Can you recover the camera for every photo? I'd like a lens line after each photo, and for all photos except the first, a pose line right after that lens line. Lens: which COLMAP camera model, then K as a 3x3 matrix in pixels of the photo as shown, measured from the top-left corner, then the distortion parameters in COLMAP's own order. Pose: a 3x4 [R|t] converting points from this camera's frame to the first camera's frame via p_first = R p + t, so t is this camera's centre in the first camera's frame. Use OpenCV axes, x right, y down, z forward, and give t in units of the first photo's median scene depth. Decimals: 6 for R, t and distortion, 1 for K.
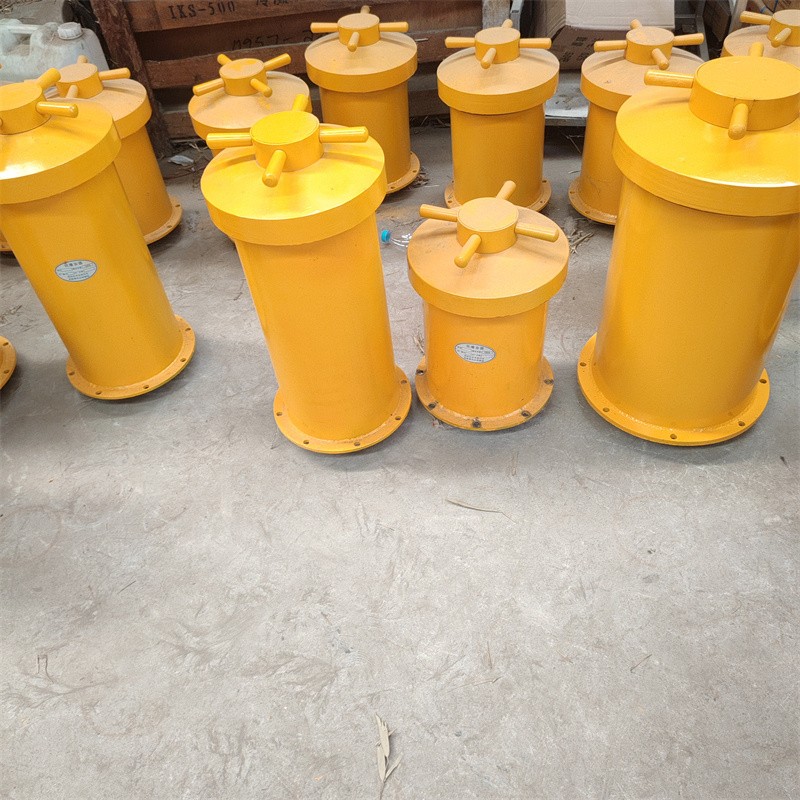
lens RADIAL K [[733.5, 0, 415.5], [0, 733.5, 401.4], [0, 0, 1]] dist [0.063357, -0.126897]
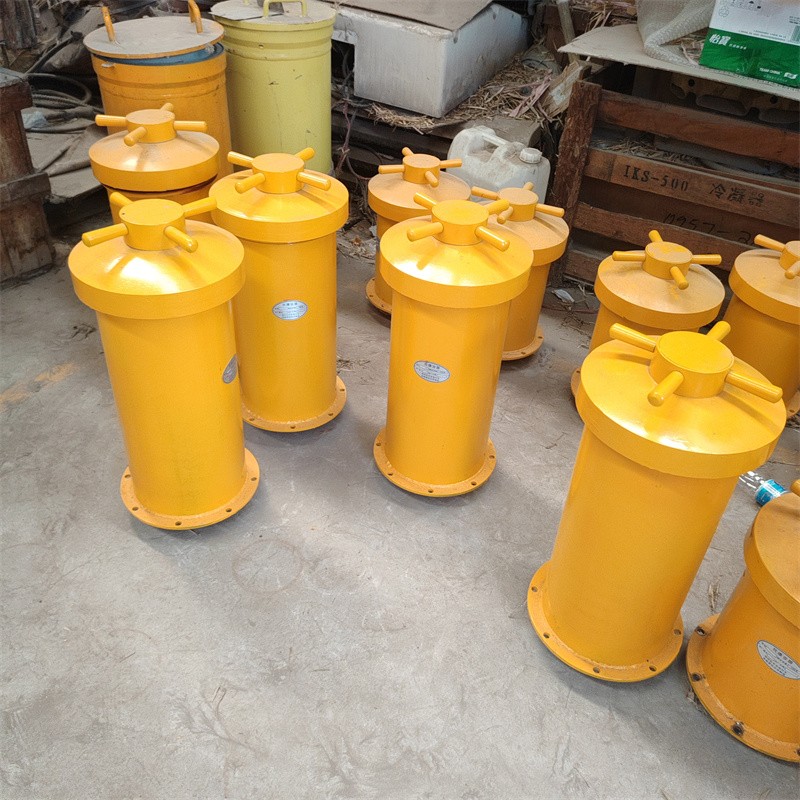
lens RADIAL K [[733.5, 0, 415.5], [0, 733.5, 401.4], [0, 0, 1]] dist [0.063357, -0.126897]
pose [[0.823244, 0.442109, -0.356102, -0.081515], [-0.486747, 0.872533, -0.042001, -0.078475], [0.292142, 0.207908, 0.933503, 0.028723]]
